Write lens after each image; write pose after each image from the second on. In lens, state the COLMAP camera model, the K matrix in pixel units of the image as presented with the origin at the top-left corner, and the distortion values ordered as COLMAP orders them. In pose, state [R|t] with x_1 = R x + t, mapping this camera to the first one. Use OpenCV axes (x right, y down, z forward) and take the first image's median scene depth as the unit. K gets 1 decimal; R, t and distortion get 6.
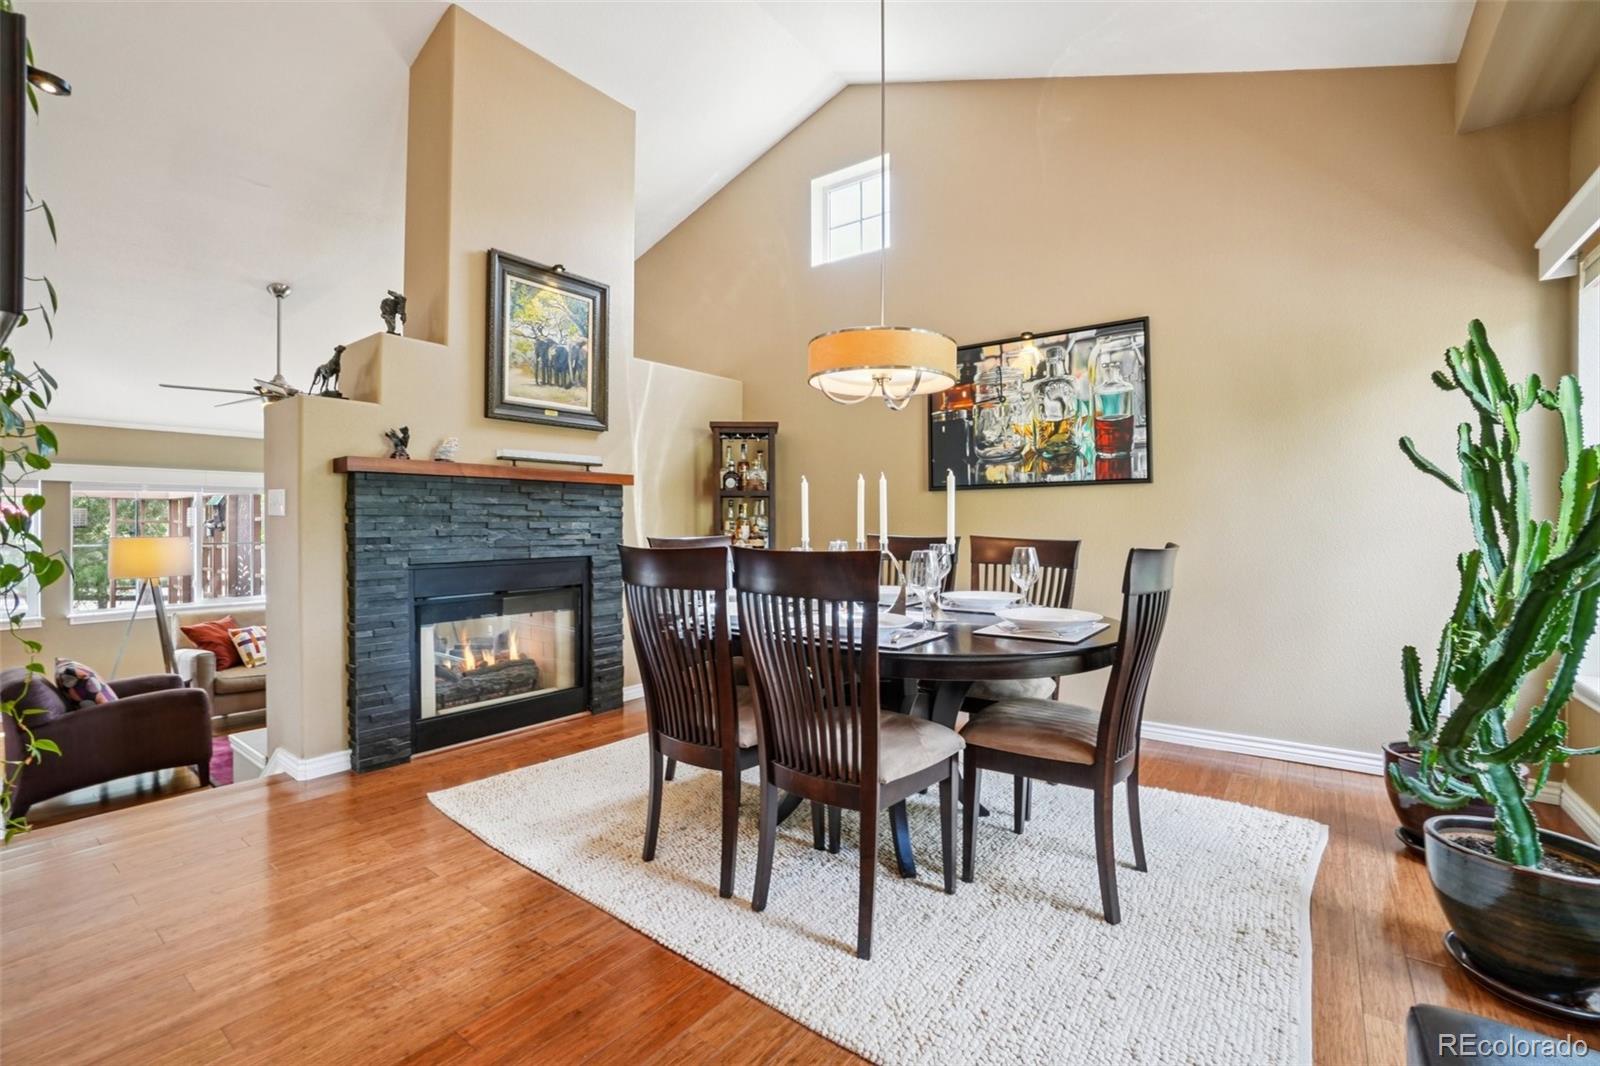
lens RADIAL K [[707.3, 0, 813.9], [0, 707.3, 524.0], [0, 0, 1]] dist [-0.028516, 0.002571]
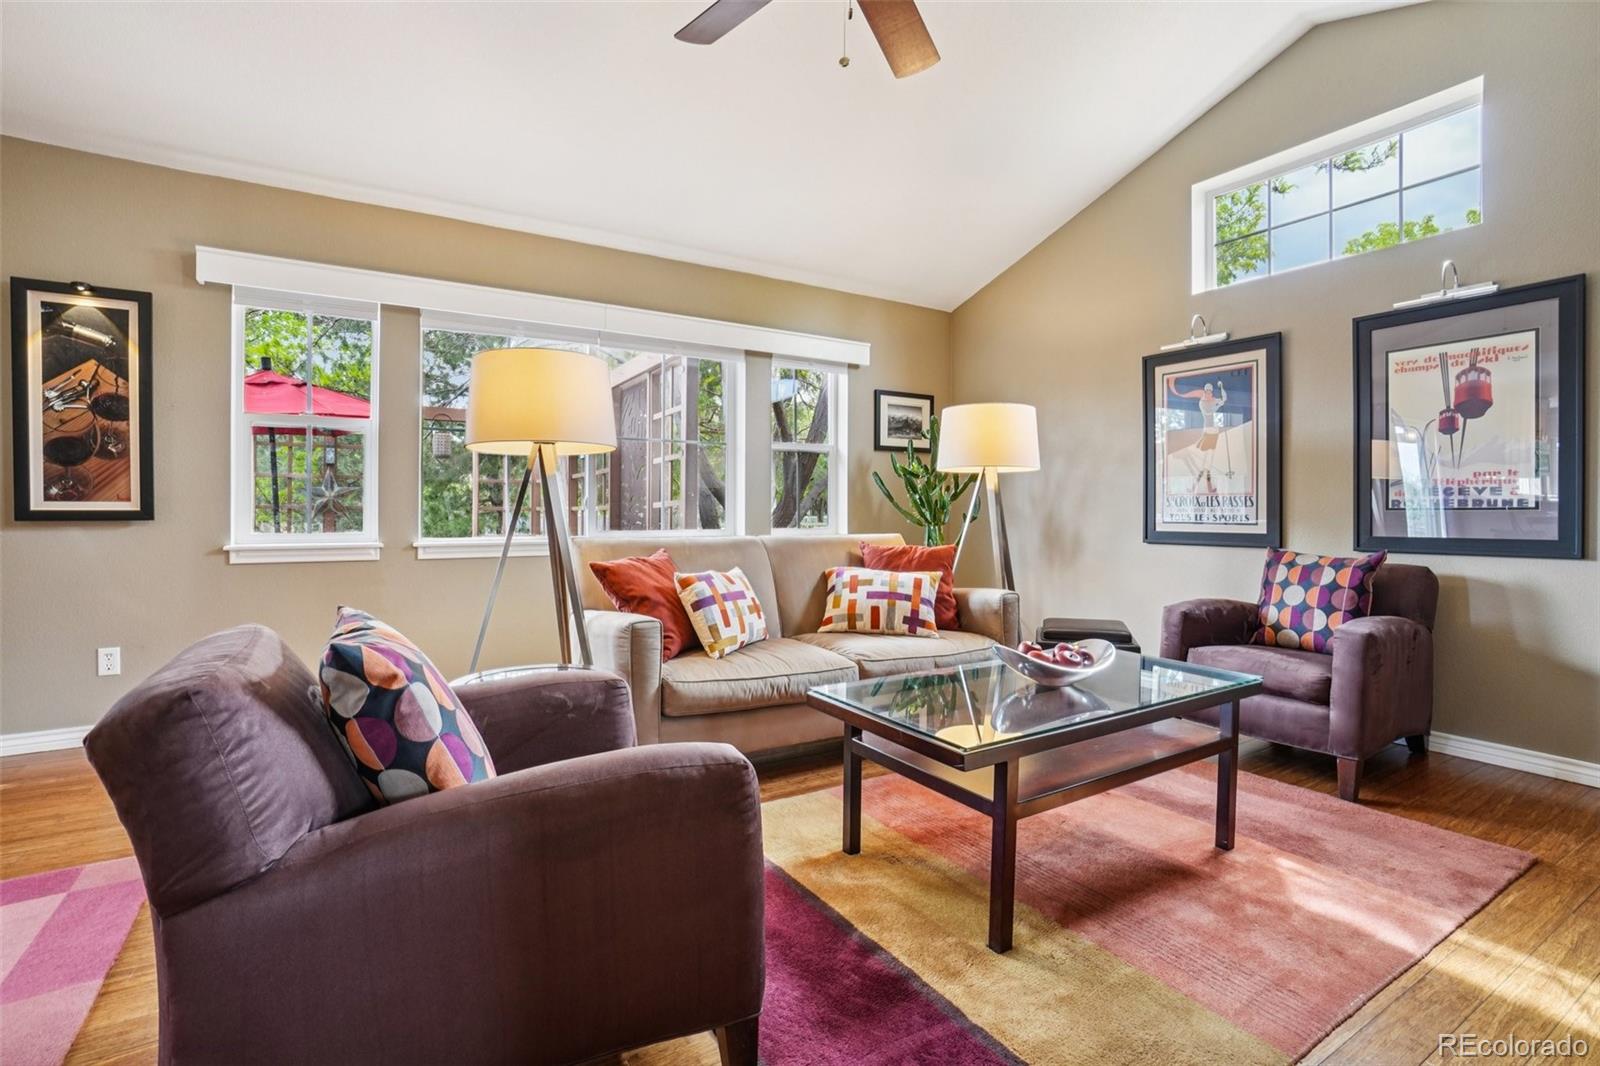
lens RADIAL K [[707.3, 0, 791.2], [0, 707.3, 524.7], [0, 0, 1]] dist [-0.028516, 0.002571]
pose [[0.930773, 0.007487, -0.365520, -0.605795], [-0.006291, 0.999970, 0.004461, 0.118391], [0.365542, -0.001853, 0.930793, 0.593216]]
